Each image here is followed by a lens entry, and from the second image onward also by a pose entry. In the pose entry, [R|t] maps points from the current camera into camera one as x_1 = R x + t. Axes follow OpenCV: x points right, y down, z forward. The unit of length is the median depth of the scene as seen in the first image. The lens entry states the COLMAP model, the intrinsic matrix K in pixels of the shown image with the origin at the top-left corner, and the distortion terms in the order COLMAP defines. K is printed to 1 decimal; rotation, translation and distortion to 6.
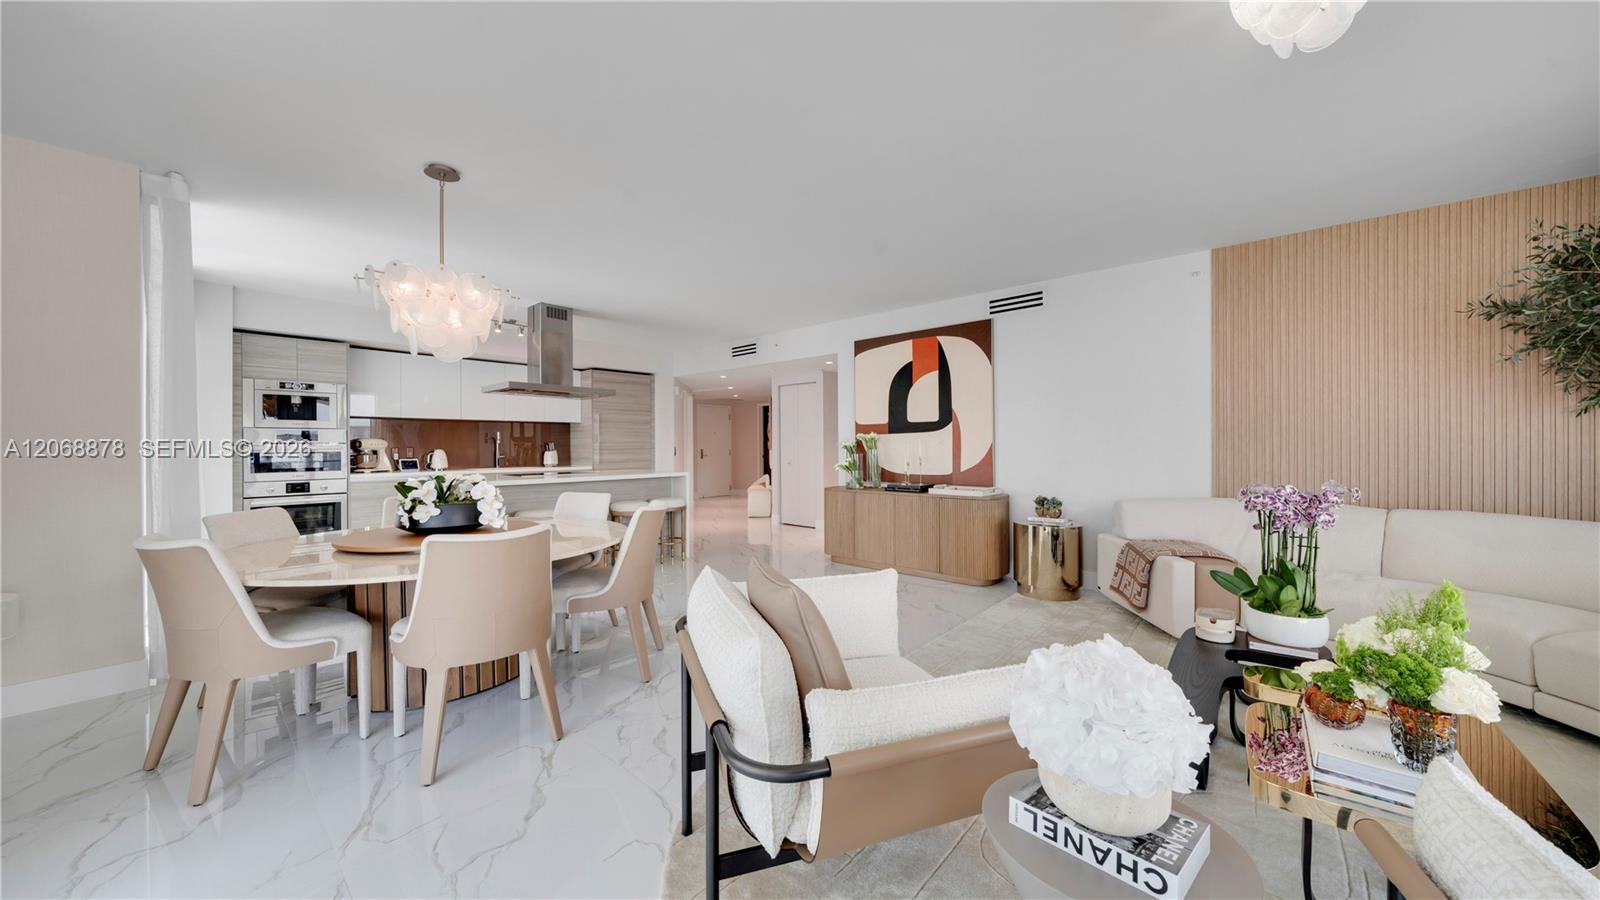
lens RADIAL K [[558.2, 0, 795.6], [0, 558.2, 447.3], [0, 0, 1]] dist [-0.001131, -0.000094]
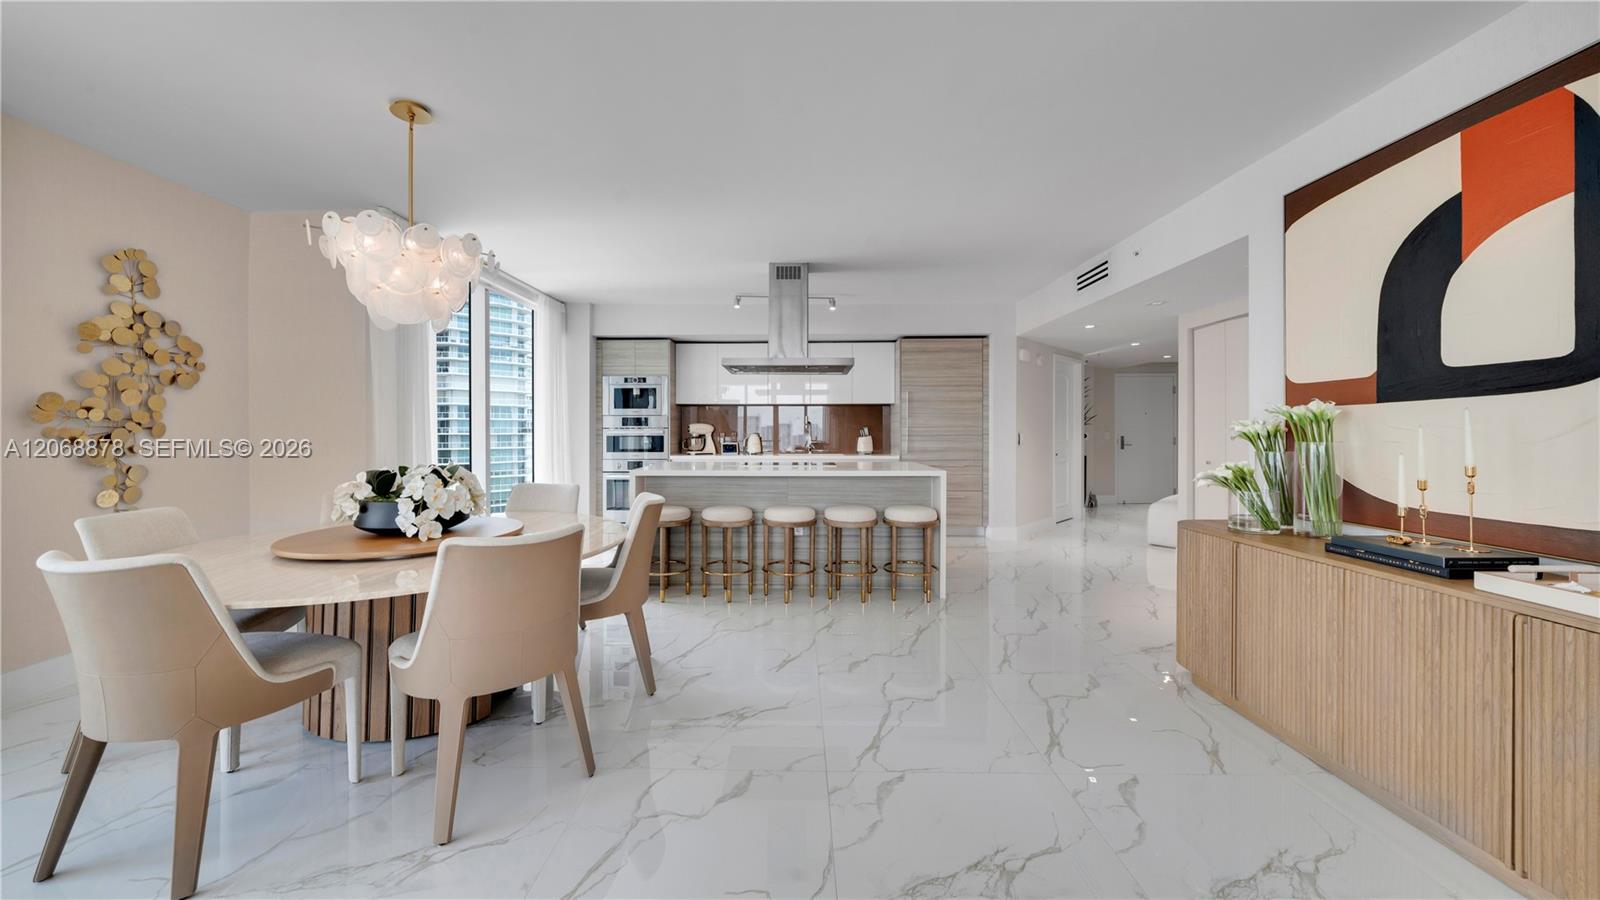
lens RADIAL K [[558.2, 0, 762.4], [0, 558.2, 436.2], [0, 0, 1]] dist [-0.001131, -0.000094]
pose [[0.659043, 0.009702, -0.752043, 0.170724], [-0.003925, 0.999948, 0.009461, -0.002401], [0.752095, -0.003283, 0.659047, 0.406410]]
